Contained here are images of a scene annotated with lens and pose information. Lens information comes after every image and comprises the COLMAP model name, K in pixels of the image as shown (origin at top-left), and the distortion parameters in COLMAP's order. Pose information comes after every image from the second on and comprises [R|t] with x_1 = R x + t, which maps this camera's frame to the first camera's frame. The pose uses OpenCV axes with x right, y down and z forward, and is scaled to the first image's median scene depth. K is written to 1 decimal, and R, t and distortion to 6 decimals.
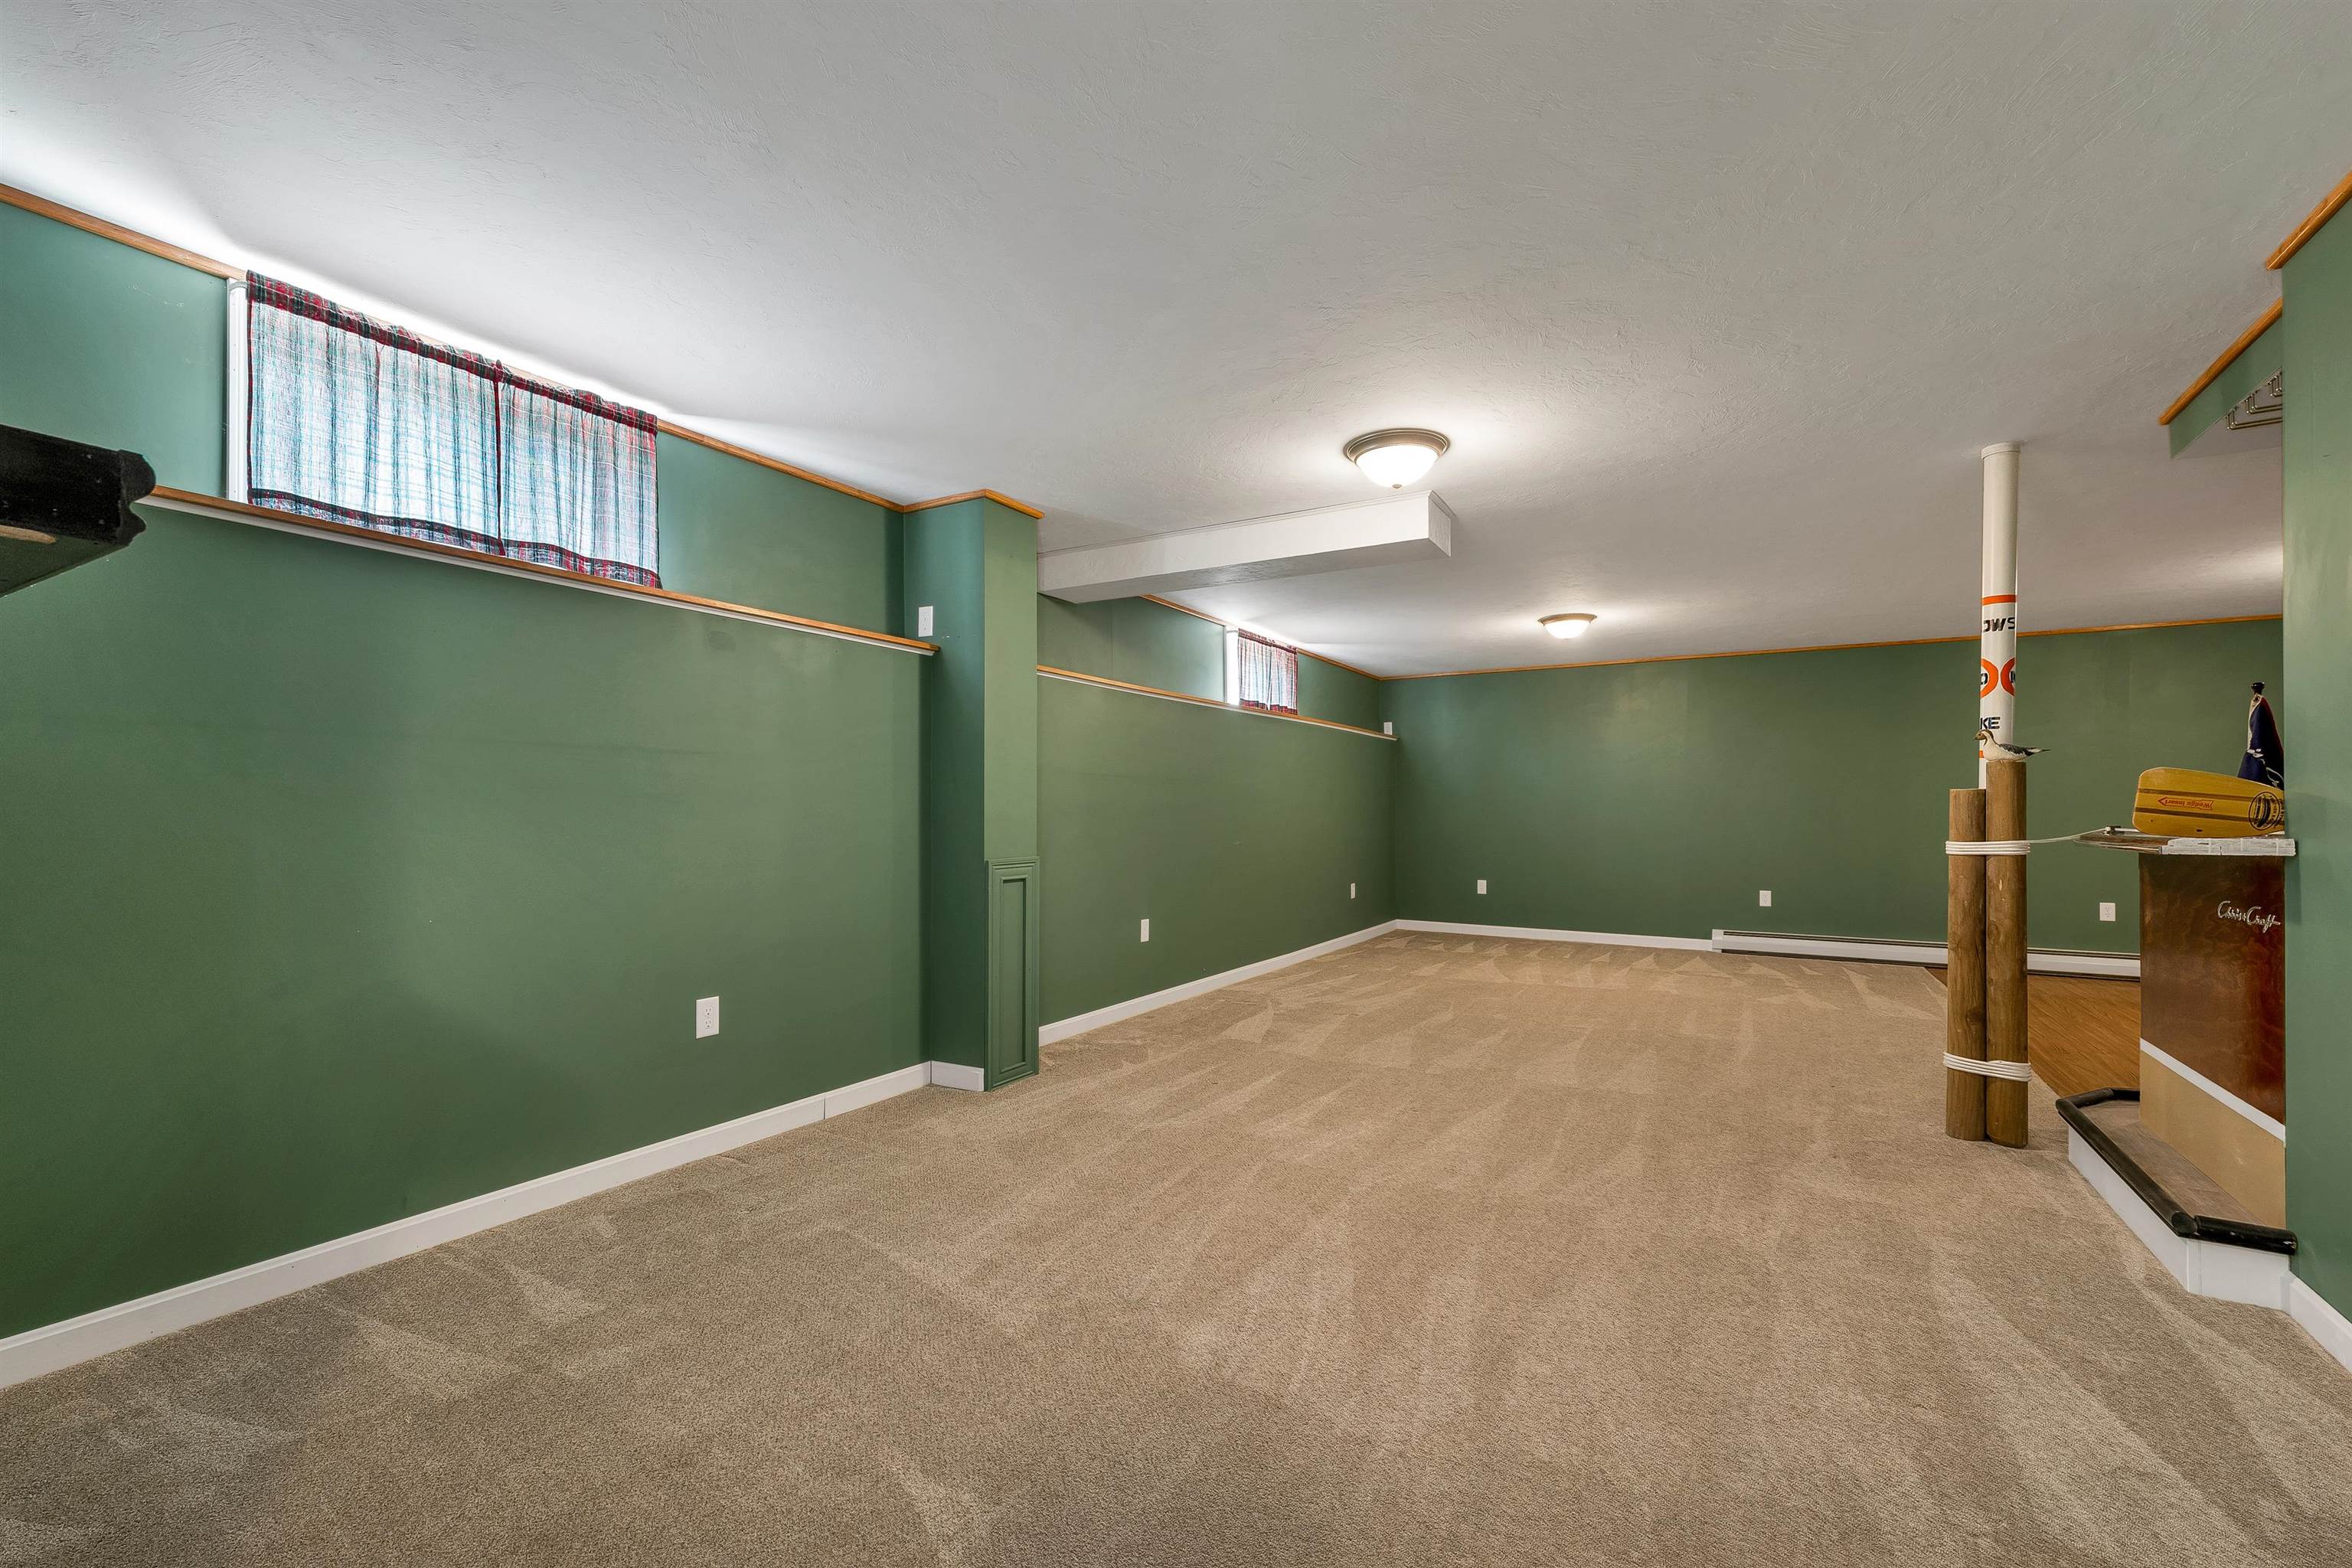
lens RADIAL K [[992.6, 0, 1180.4], [0, 992.6, 807.8], [0, 0, 1]] dist [0.000567, 0.000295]
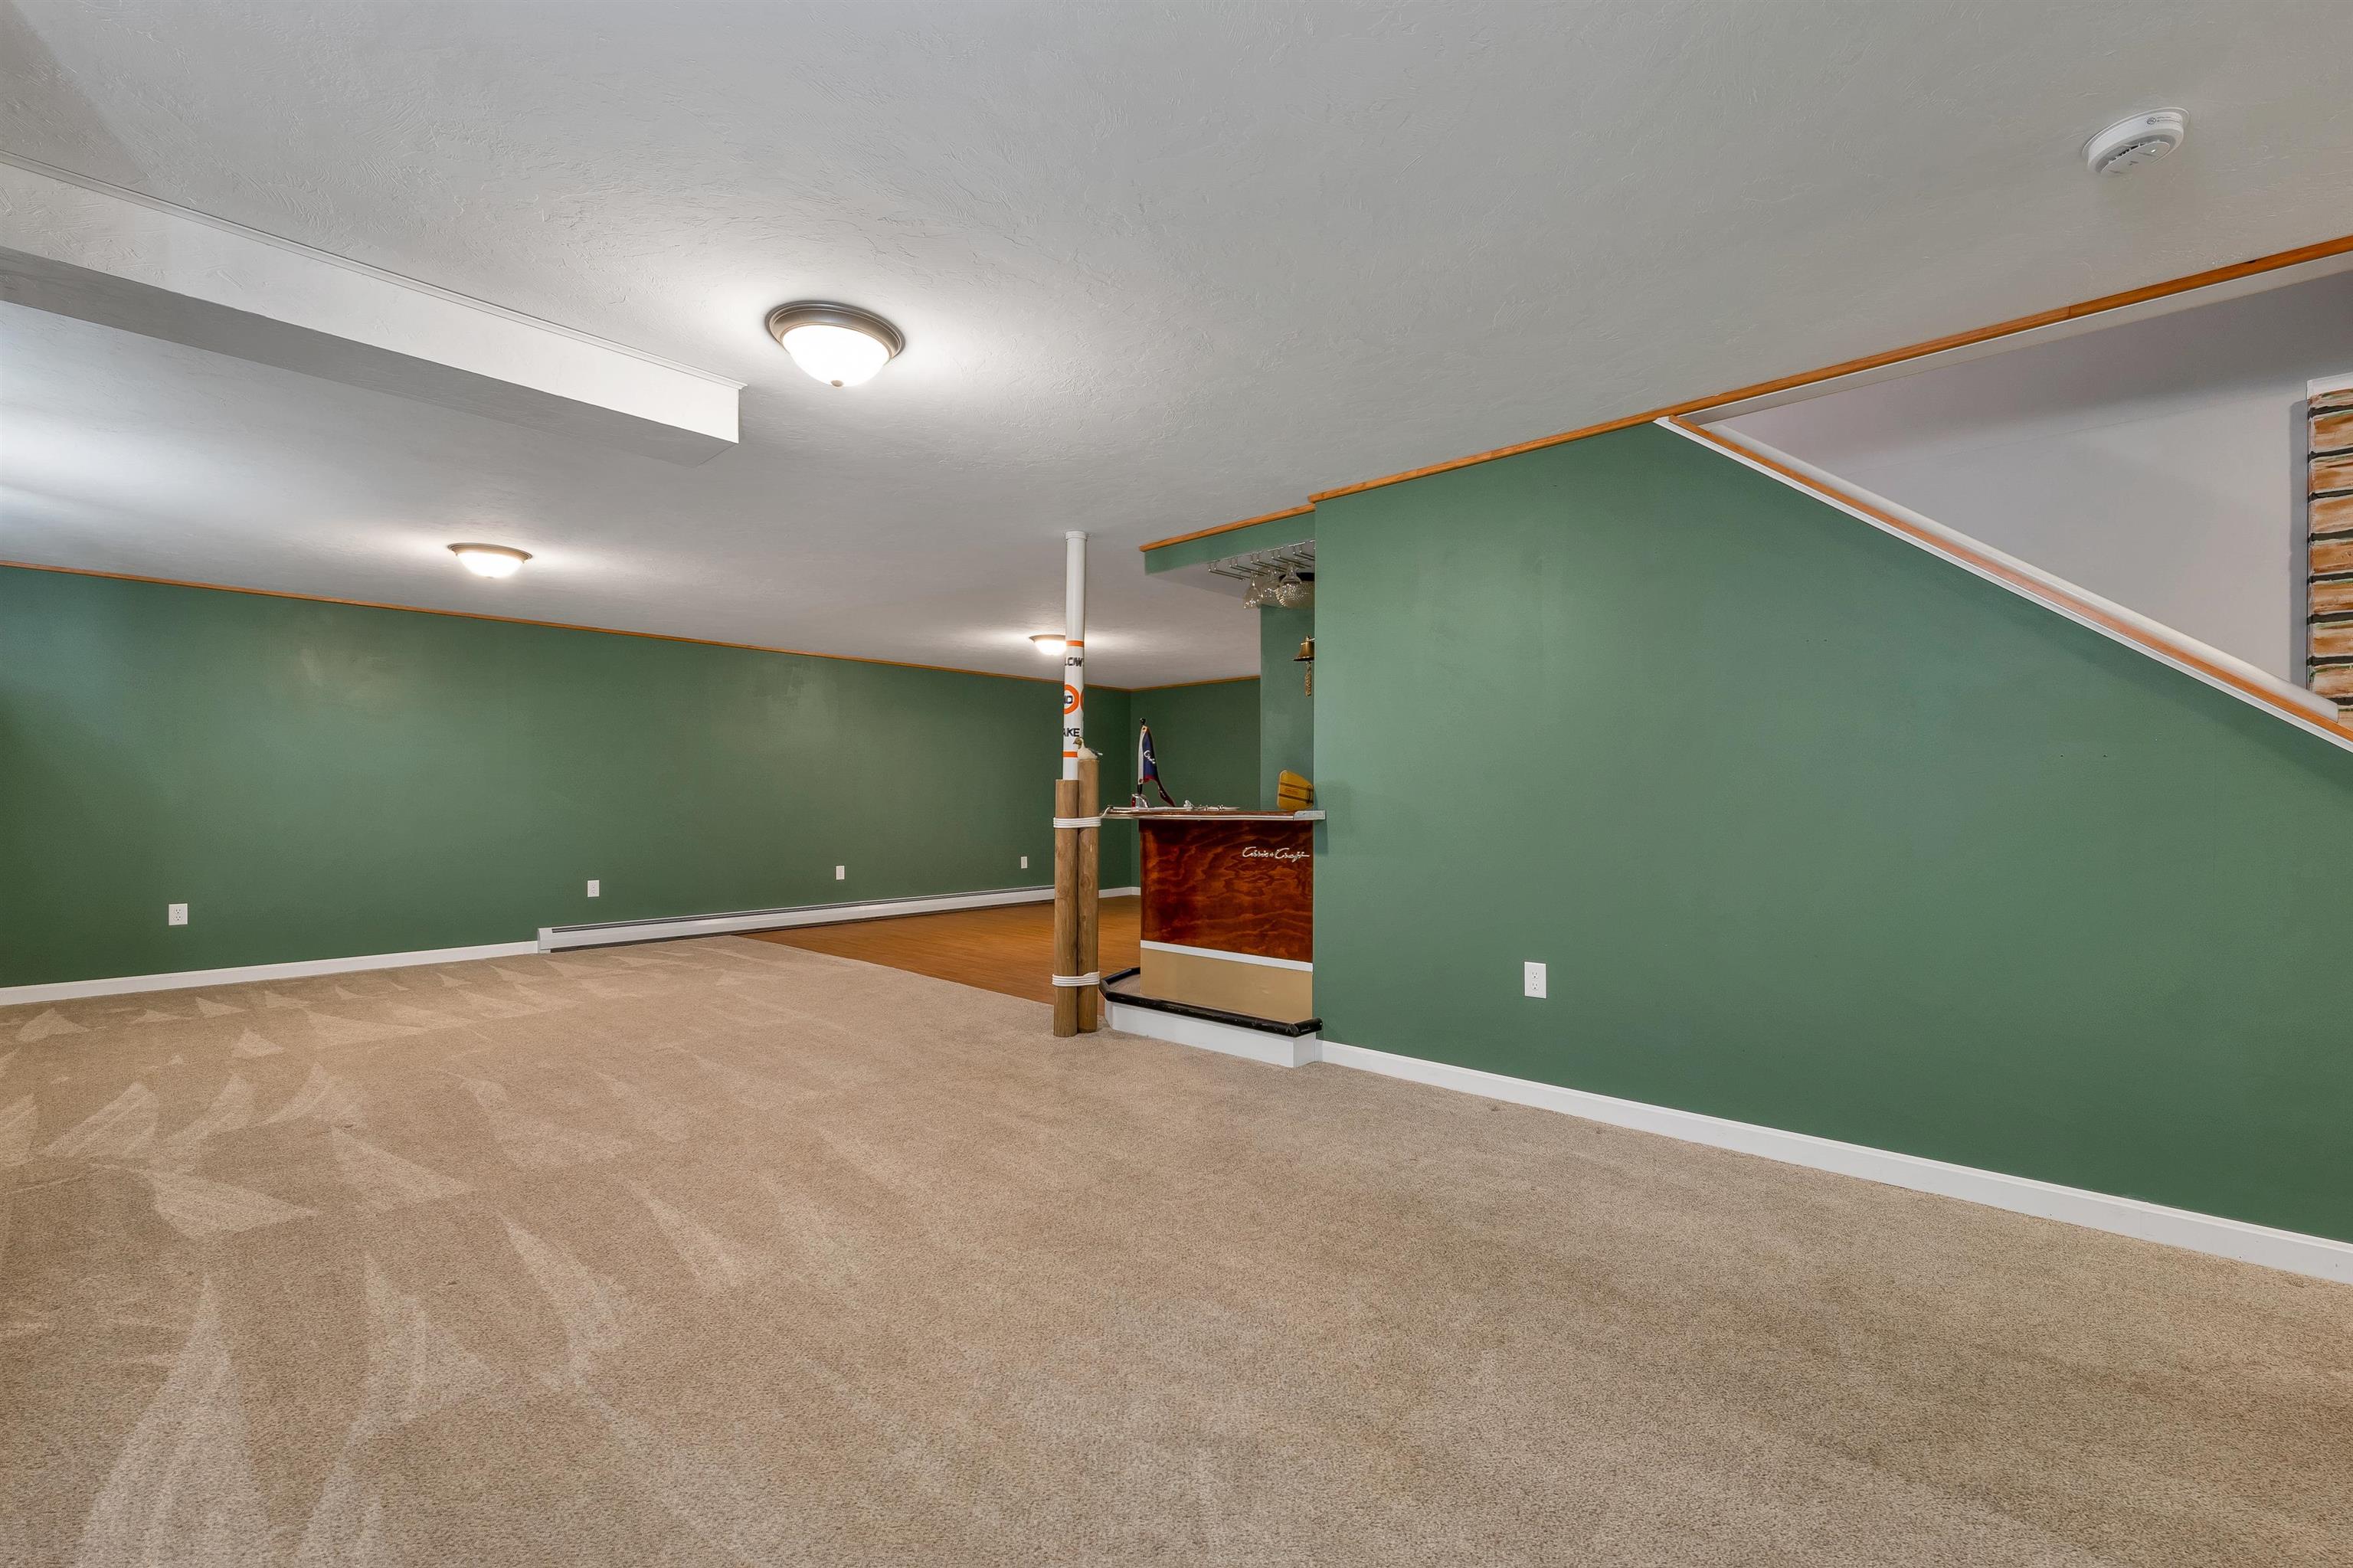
lens RADIAL K [[993.1, 0, 1180.9], [0, 993.1, 807.8], [0, 0, 1]] dist [0.000567, 0.000295]
pose [[0.191950, -0.011436, 0.981338, -0.510452], [-0.002759, 0.999922, 0.012192, 0.002580], [-0.981401, -0.005048, 0.191903, 0.582131]]
